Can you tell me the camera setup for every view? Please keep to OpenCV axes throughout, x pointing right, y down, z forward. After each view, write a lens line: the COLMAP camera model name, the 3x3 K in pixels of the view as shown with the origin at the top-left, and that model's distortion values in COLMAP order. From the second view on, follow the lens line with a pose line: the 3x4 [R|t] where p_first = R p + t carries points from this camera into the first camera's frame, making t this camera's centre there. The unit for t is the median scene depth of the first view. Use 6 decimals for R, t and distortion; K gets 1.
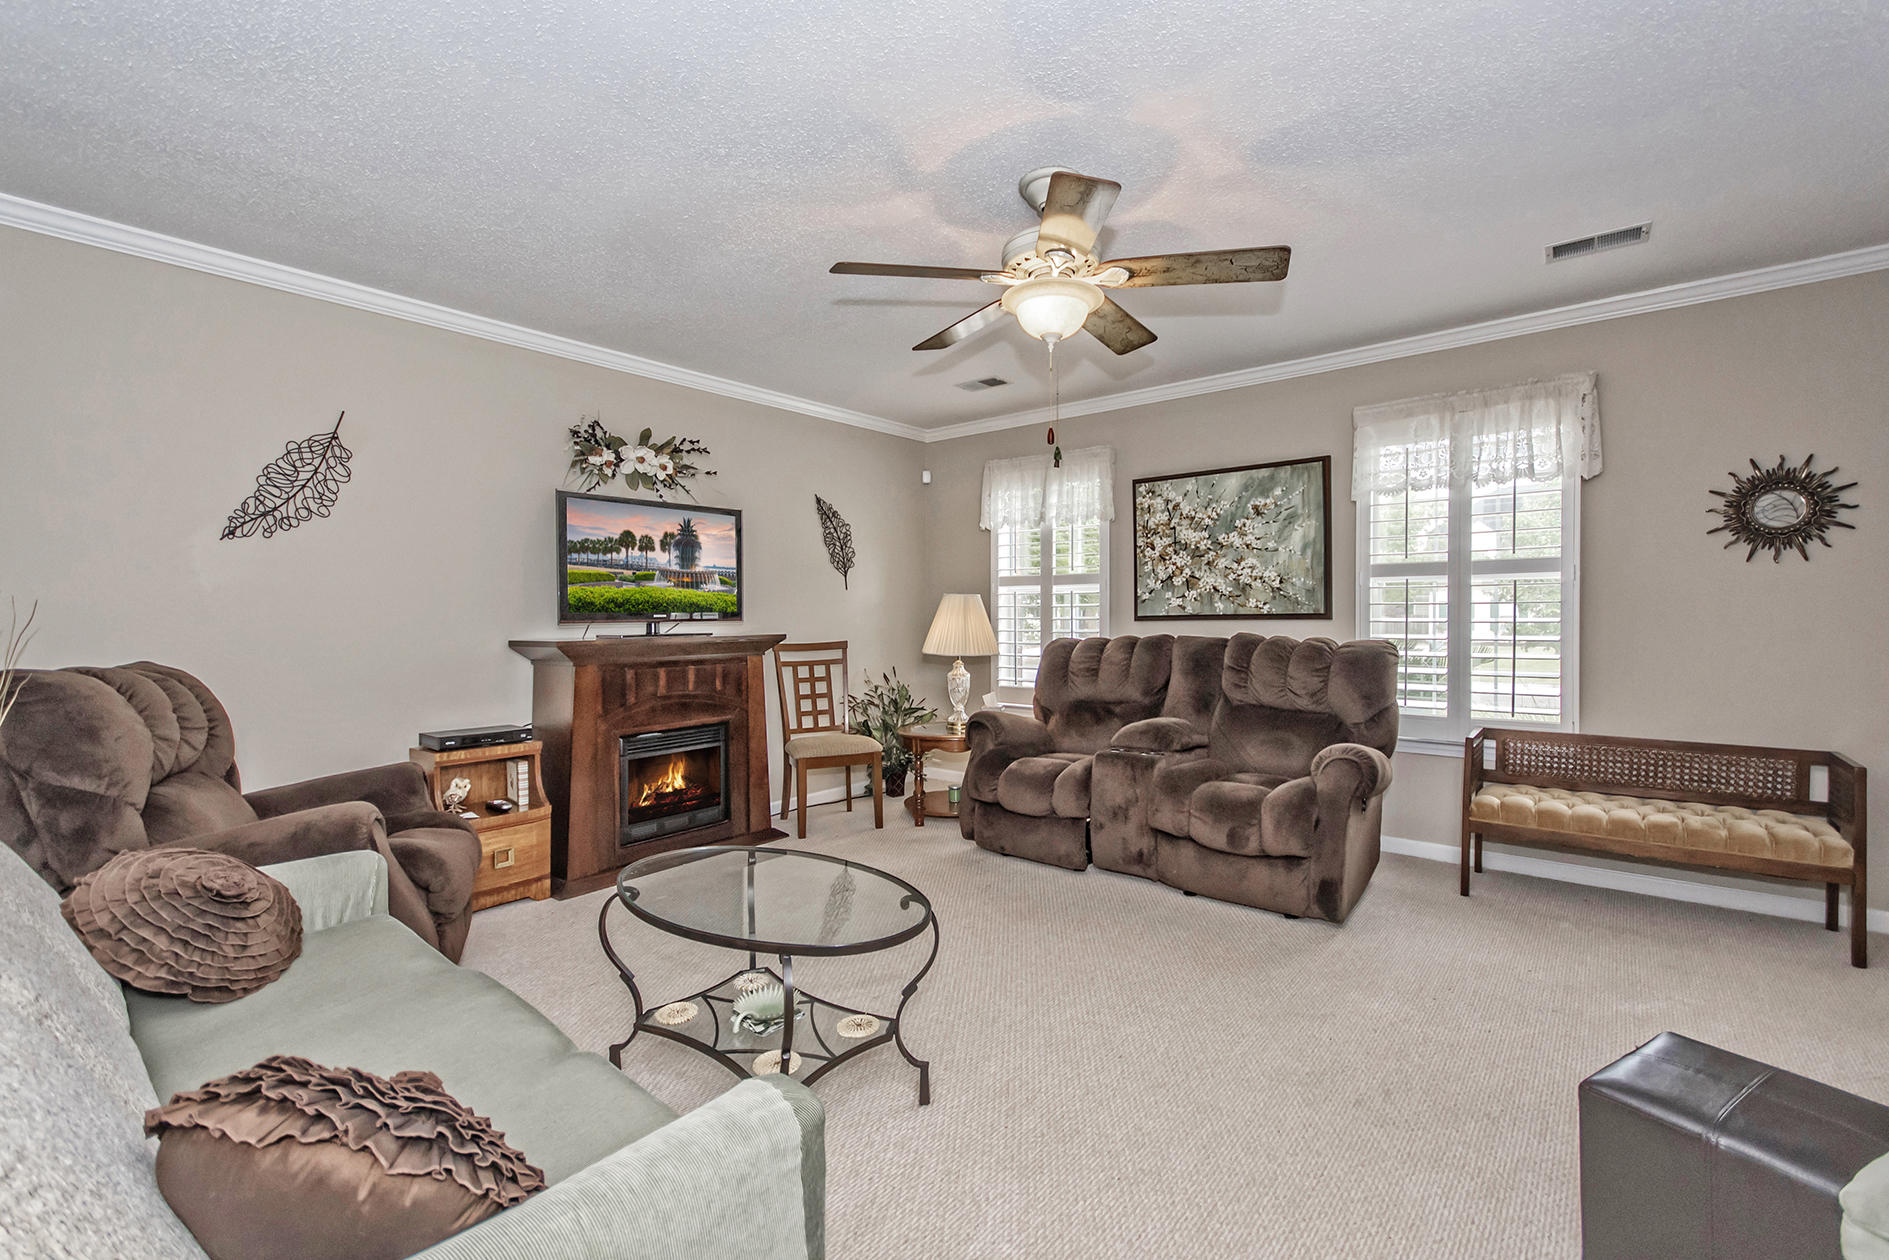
lens RADIAL K [[826.4, 0, 981.0], [0, 826.4, 619.1], [0, 0, 1]] dist [0.003253, 0.000856]
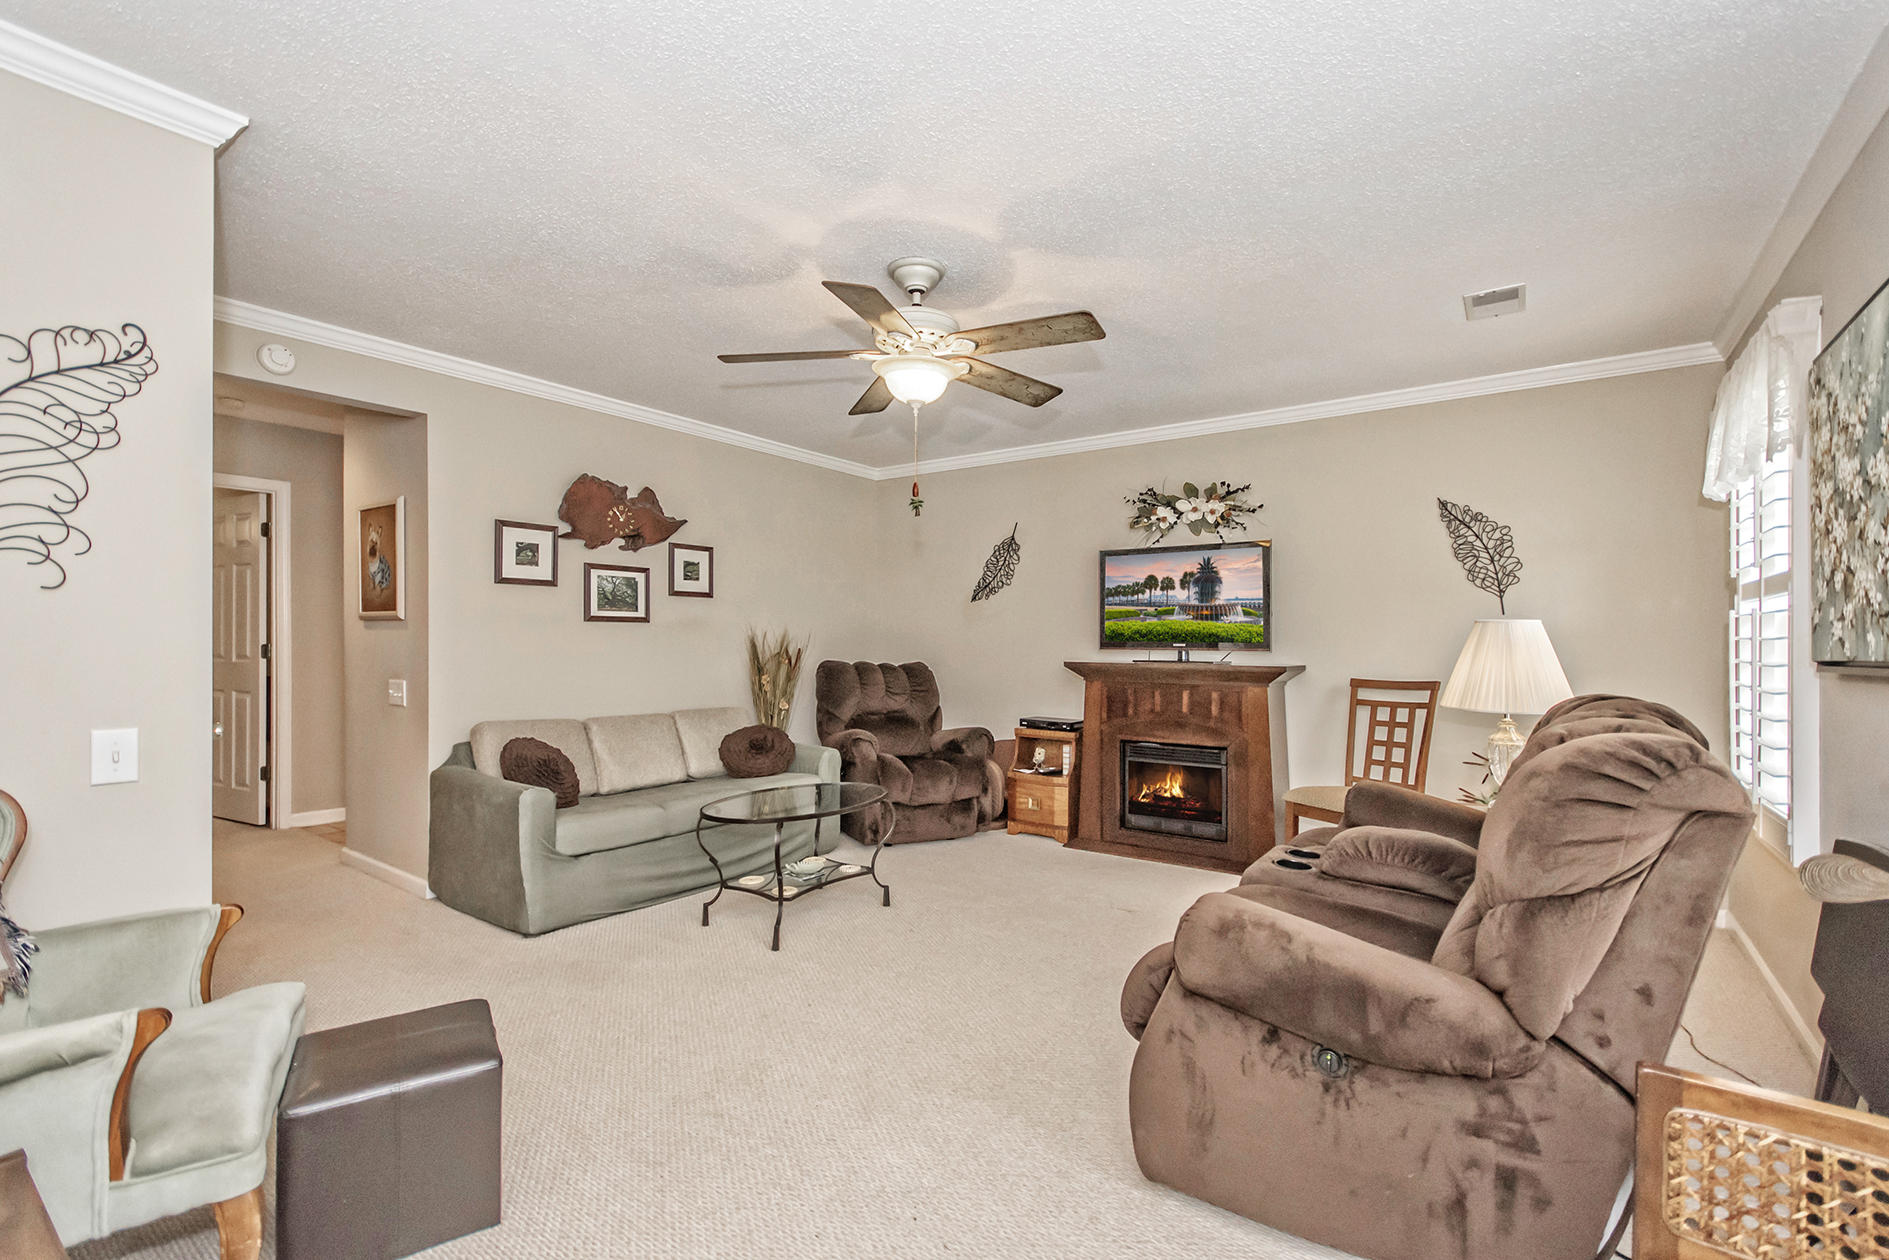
lens RADIAL K [[833.2, 0, 944.5], [0, 833.2, 630.0], [0, 0, 1]] dist [0.006225, 0.000490]
pose [[0.045086, -0.000908, -0.998983, 0.744981], [-0.012277, 0.999924, -0.001463, -0.018761], [0.998908, 0.012330, 0.045072, 0.605627]]
